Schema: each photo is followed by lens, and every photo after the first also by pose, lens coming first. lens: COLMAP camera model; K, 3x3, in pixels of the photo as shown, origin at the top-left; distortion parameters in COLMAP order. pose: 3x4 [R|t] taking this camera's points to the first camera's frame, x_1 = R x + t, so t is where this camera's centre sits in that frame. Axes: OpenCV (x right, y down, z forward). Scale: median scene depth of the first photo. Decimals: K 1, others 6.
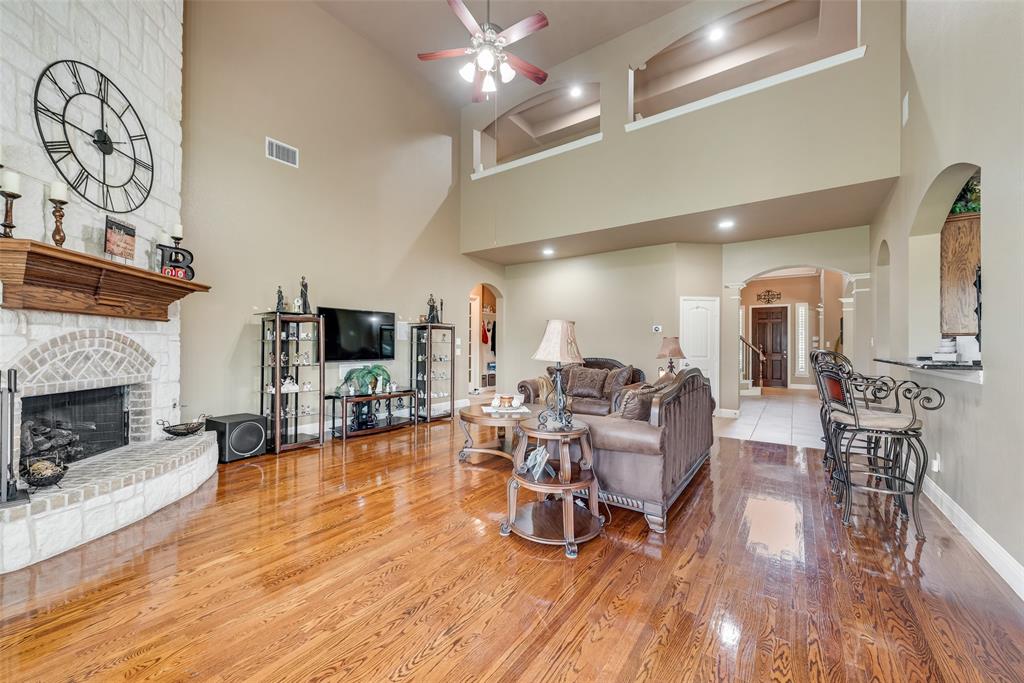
lens RADIAL K [[401.6, 0, 511.4], [0, 401.6, 343.4], [0, 0, 1]] dist [0.001880, -0.000191]
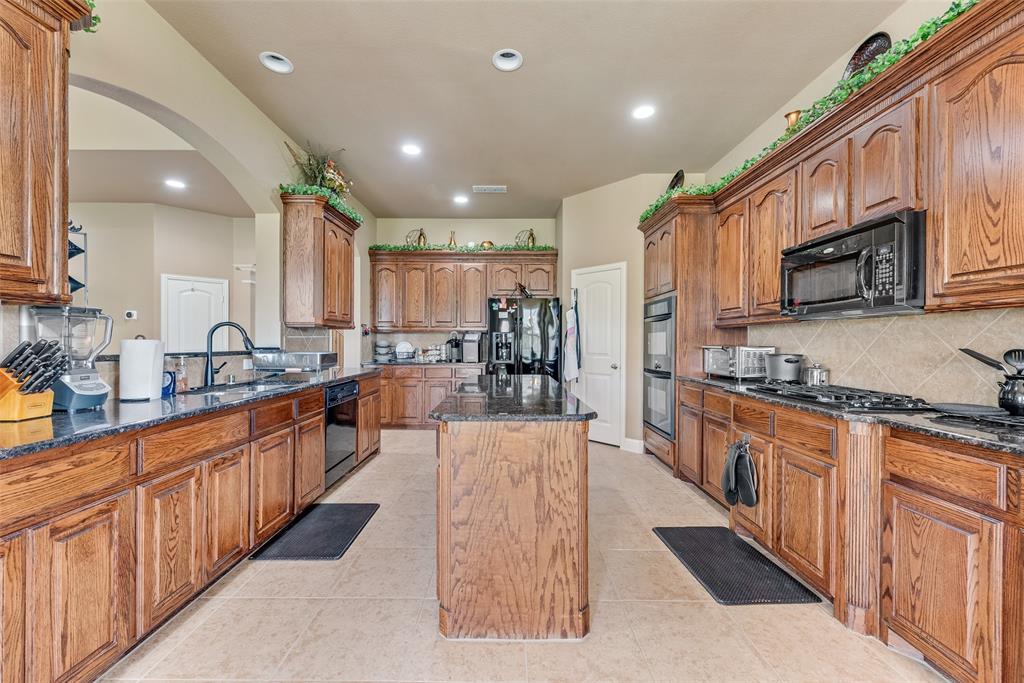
lens RADIAL K [[401.6, 0, 511.9], [0, 401.6, 342.9], [0, 0, 1]] dist [0.001880, -0.000191]
pose [[0.811891, -0.001983, 0.583805, 0.512973], [-0.003678, 0.999957, 0.008510, 0.007759], [-0.583797, -0.009056, 0.811849, -0.035336]]
